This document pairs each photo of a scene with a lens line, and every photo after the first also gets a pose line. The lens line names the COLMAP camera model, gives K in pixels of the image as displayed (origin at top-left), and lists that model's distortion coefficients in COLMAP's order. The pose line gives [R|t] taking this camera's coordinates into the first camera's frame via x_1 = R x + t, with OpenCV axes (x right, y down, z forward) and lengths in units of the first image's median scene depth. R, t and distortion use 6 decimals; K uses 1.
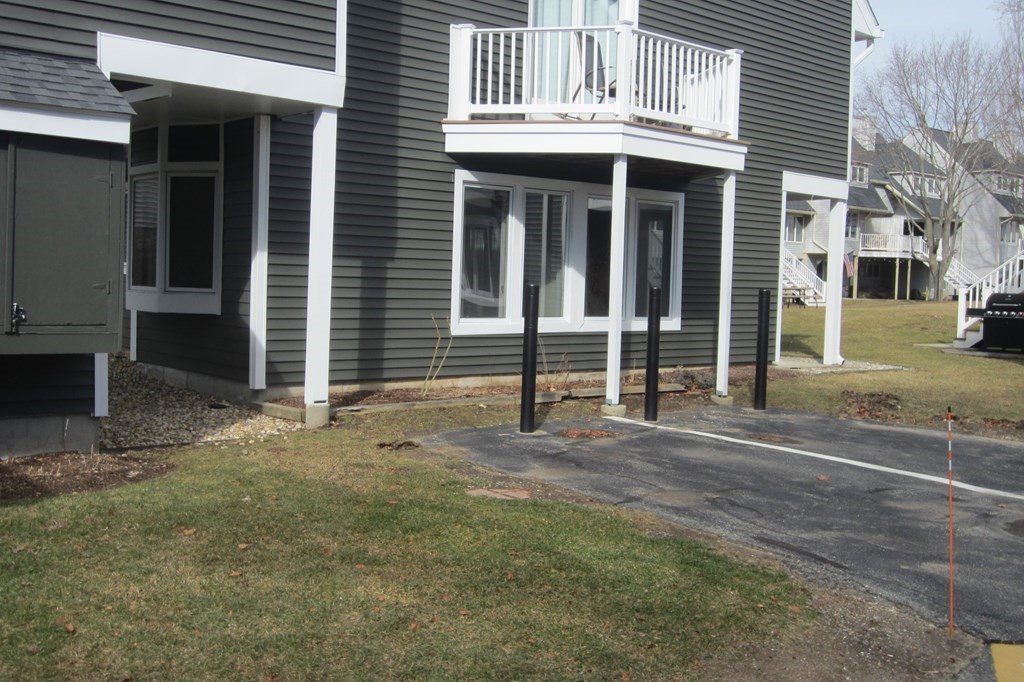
lens RADIAL K [[1071.0, 0, 510.1], [0, 1071.0, 344.8], [0, 0, 1]] dist [-0.013175, 0.000000]
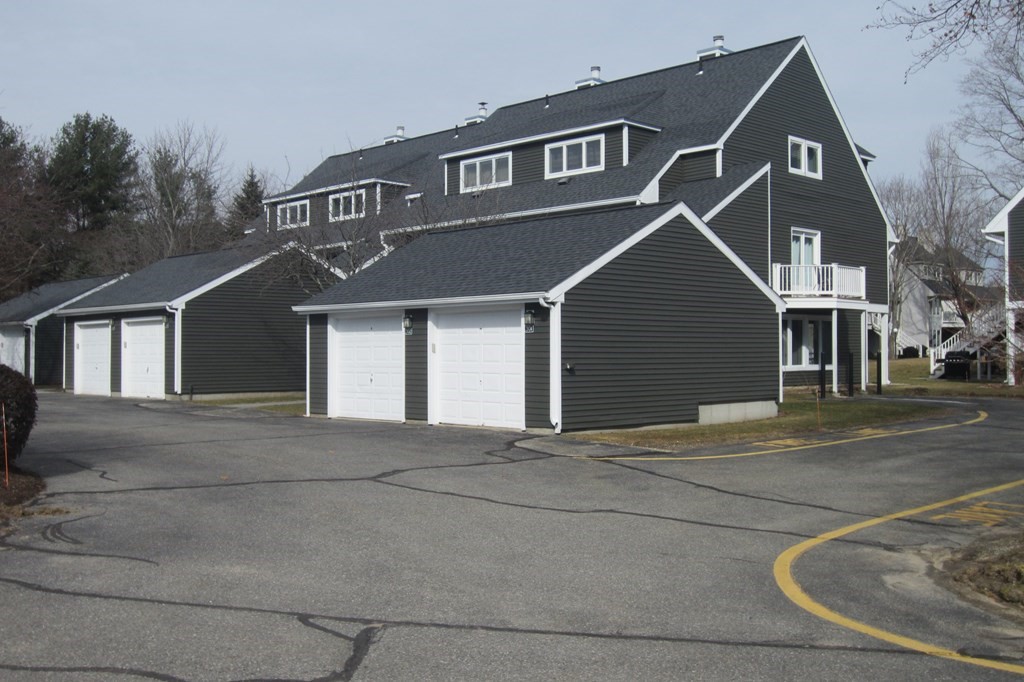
lens RADIAL K [[1071.0, 0, 512.9], [0, 1071.0, 338.6], [0, 0, 1]] dist [-0.013175, 0.000000]
pose [[0.997081, -0.026258, 0.071697, -0.176079], [0.031459, 0.996879, -0.072403, 0.016547], [-0.069572, 0.074447, 0.994795, -0.331104]]
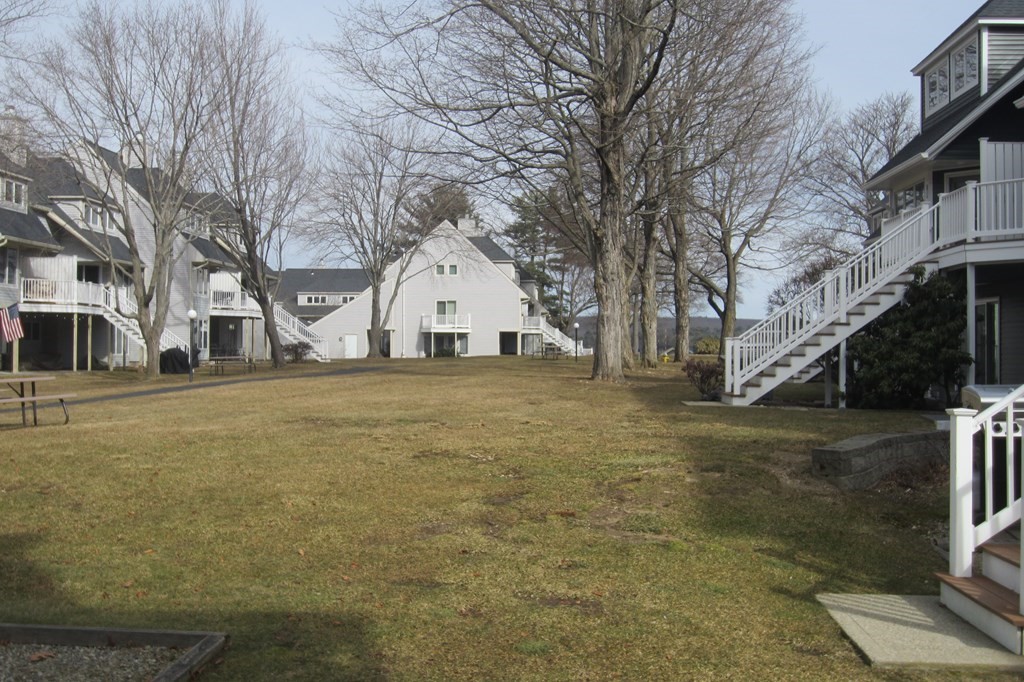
lens RADIAL K [[1071.0, 0, 511.1], [0, 1071.0, 345.0], [0, 0, 1]] dist [-0.013175, 0.000000]
pose [[0.695746, -0.020572, 0.717993, 0.052317], [0.056994, 0.998019, -0.026633, -0.024494], [-0.716023, 0.059451, 0.695540, 0.297028]]
